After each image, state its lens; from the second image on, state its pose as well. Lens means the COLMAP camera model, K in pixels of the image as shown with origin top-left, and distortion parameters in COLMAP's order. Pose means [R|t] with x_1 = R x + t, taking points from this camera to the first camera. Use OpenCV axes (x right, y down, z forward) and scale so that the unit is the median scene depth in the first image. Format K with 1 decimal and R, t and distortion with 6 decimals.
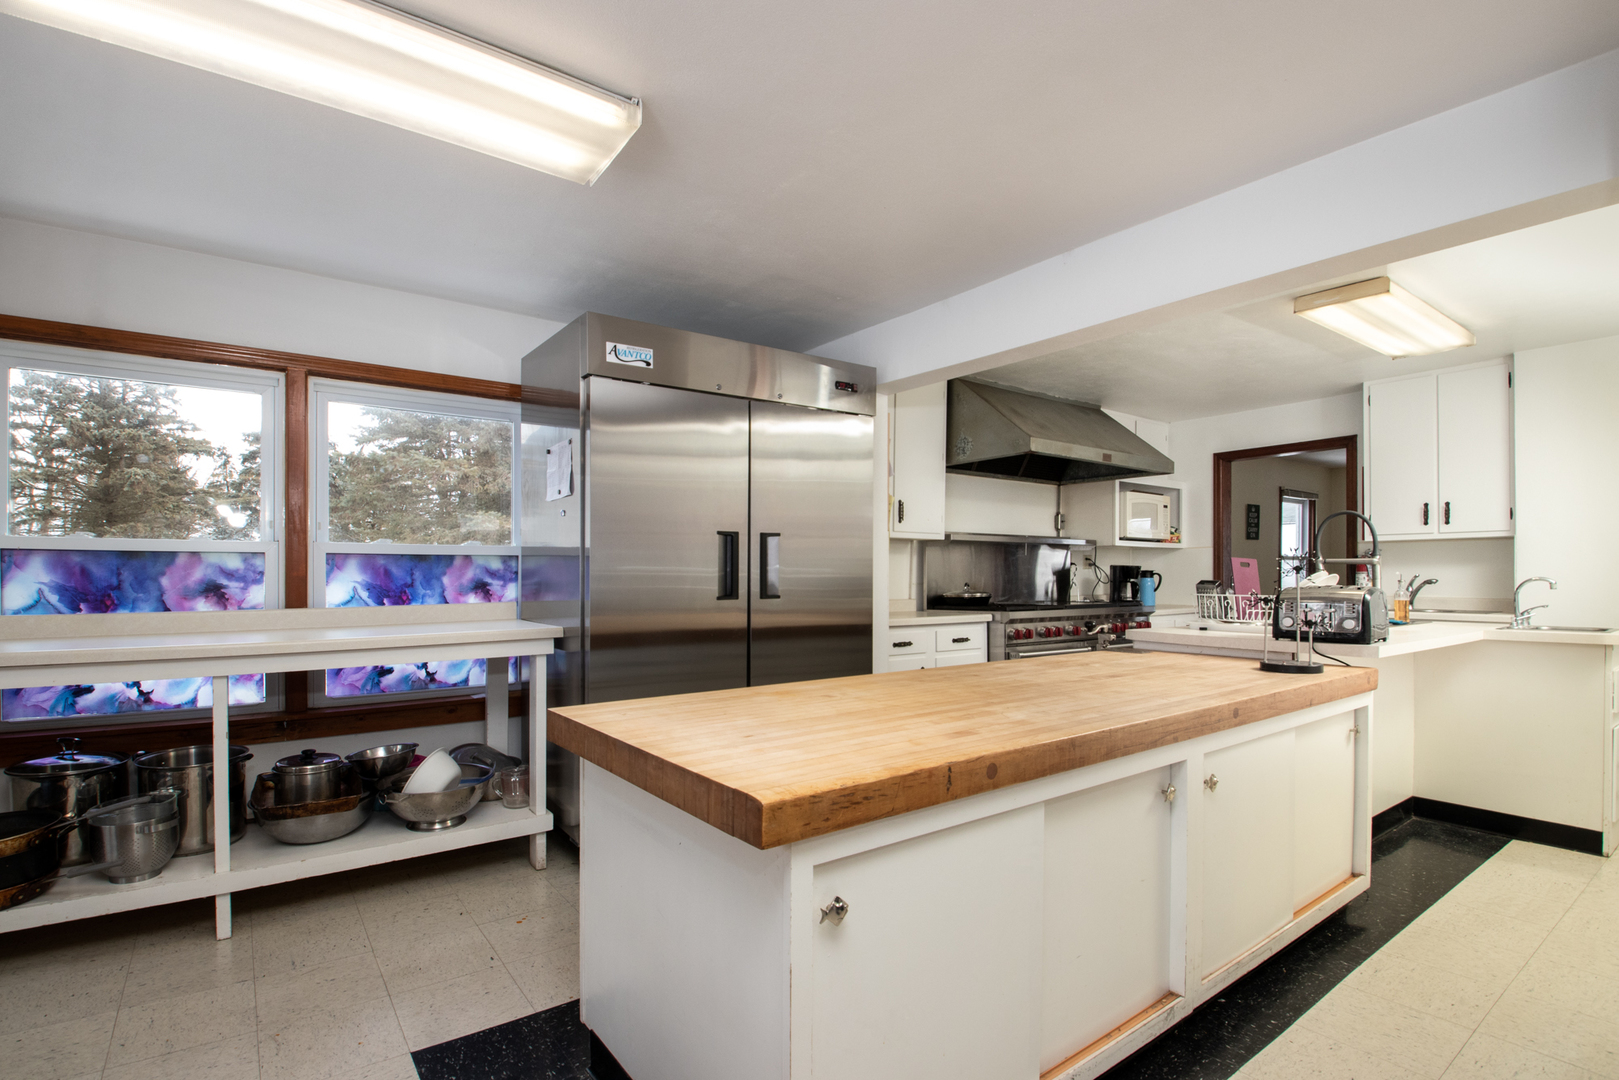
lens RADIAL K [[771.3, 0, 768.0], [0, 771.3, 572.4], [0, 0, 1]] dist [-0.021000, -0.000956]
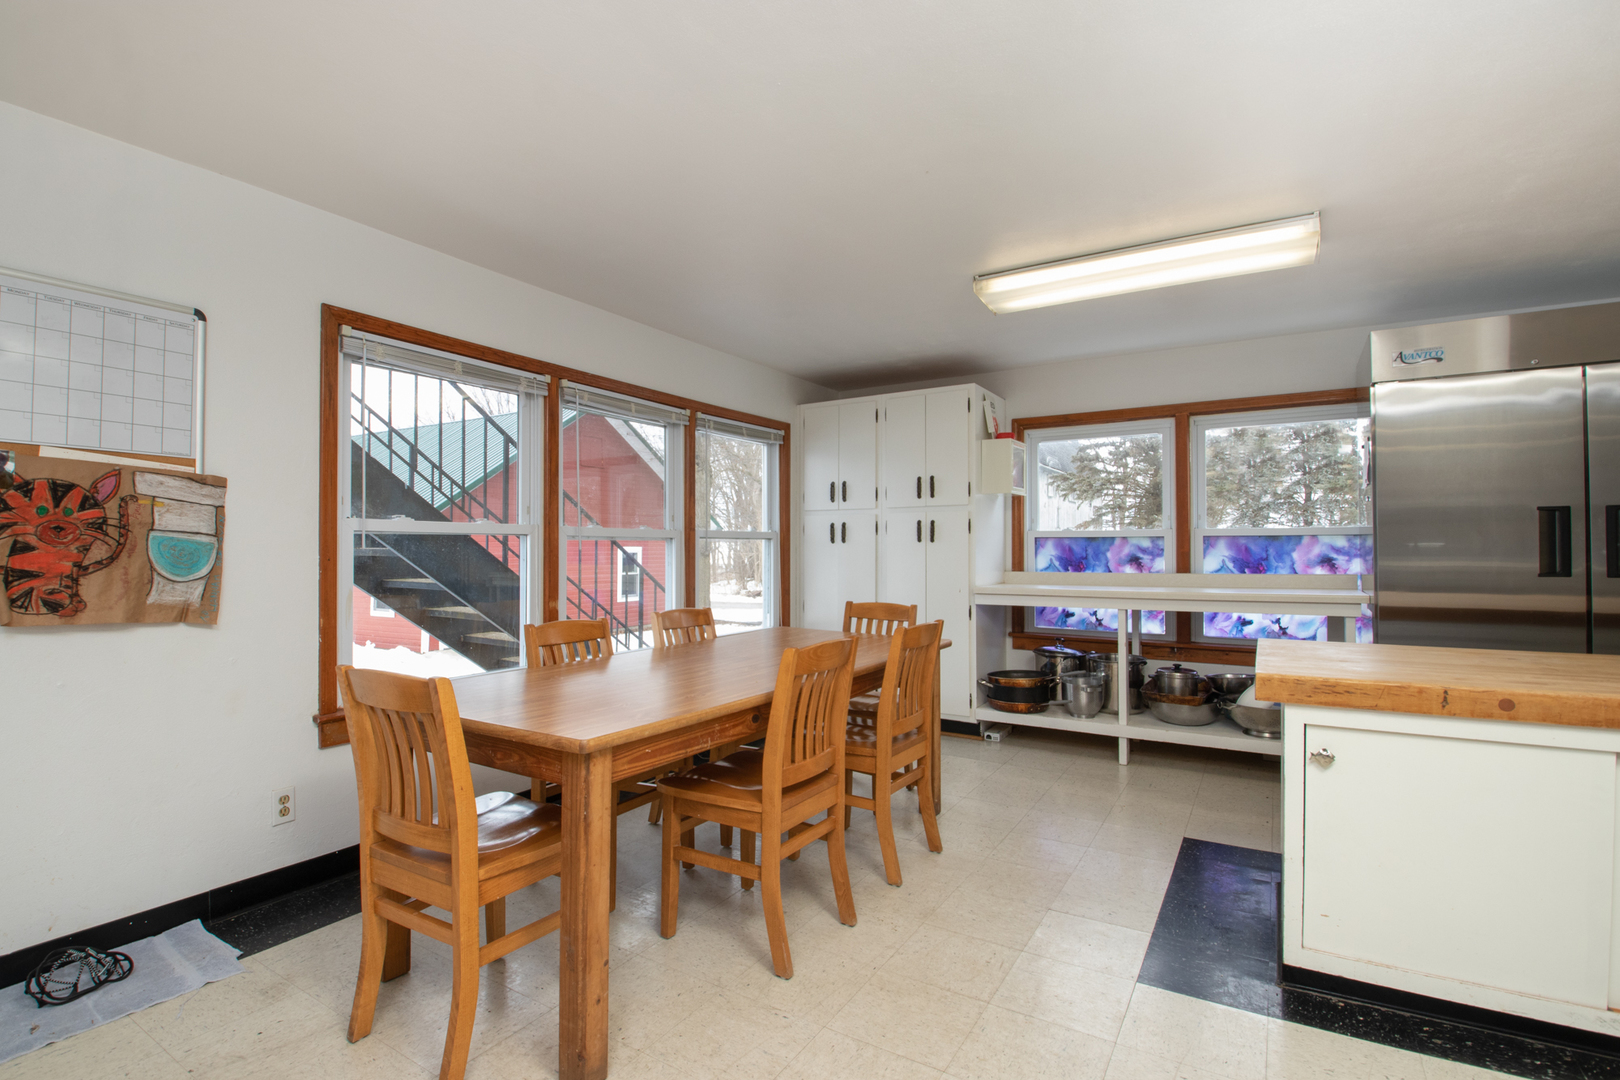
lens RADIAL K [[771.8, 0, 808.6], [0, 771.8, 542.4], [0, 0, 1]] dist [-0.021000, -0.000956]
pose [[0.391494, -0.009124, -0.920135, 0.497955], [-0.001283, 0.999944, -0.010461, 0.003361], [0.920180, 0.005276, 0.391461, -0.271287]]
